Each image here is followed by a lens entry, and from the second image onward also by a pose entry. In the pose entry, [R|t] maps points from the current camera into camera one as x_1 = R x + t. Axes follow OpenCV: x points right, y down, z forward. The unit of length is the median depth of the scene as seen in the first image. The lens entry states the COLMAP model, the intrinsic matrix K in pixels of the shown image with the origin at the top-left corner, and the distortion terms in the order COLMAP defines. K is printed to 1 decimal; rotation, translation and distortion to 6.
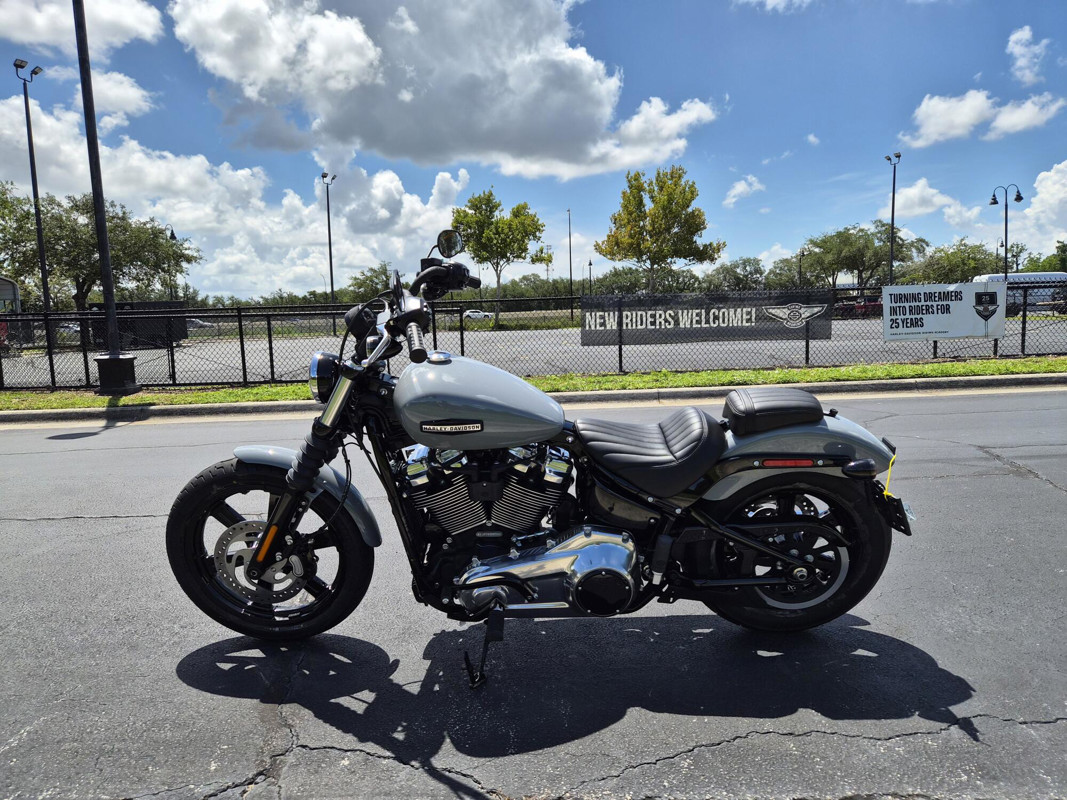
lens RADIAL K [[709.6, 0, 530.4], [0, 709.6, 403.7], [0, 0, 1]] dist [0.061085, -0.052067]
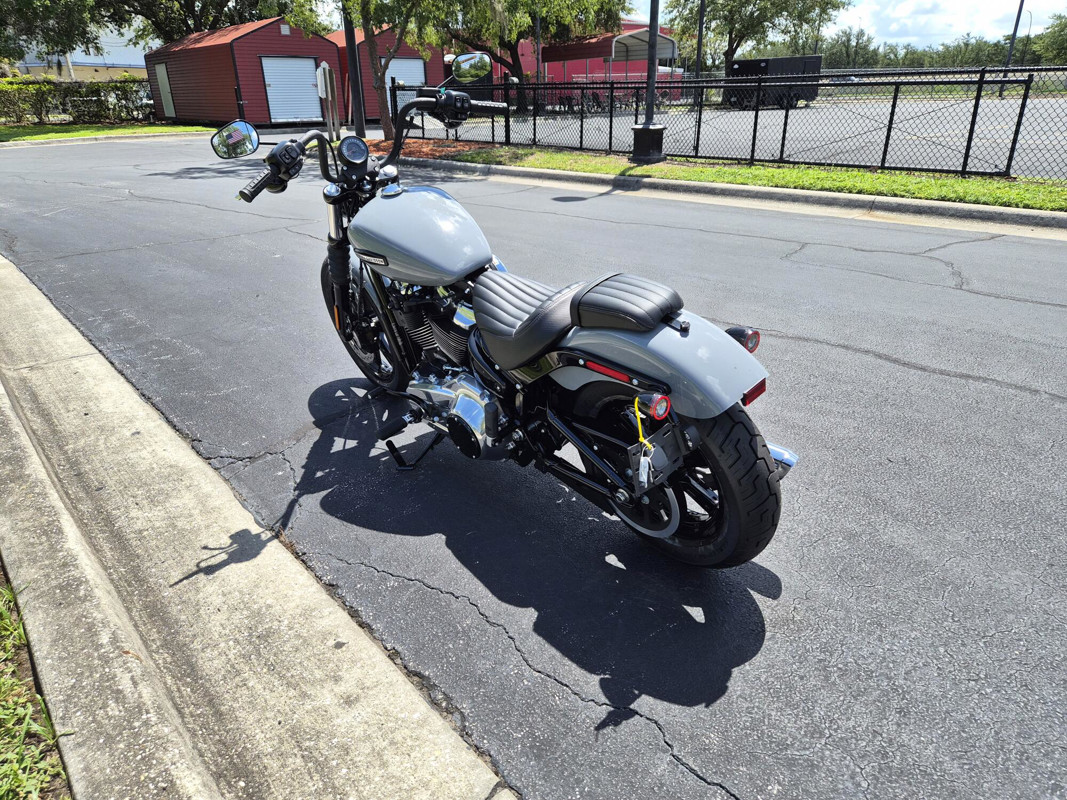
lens RADIAL K [[707.7, 0, 529.7], [0, 707.7, 397.3], [0, 0, 1]] dist [0.055766, -0.048820]
pose [[0.670276, 0.312362, -0.673171, 0.163014], [-0.093613, 0.935445, 0.340850, -0.030820], [0.736184, -0.165446, 0.656248, 0.070957]]
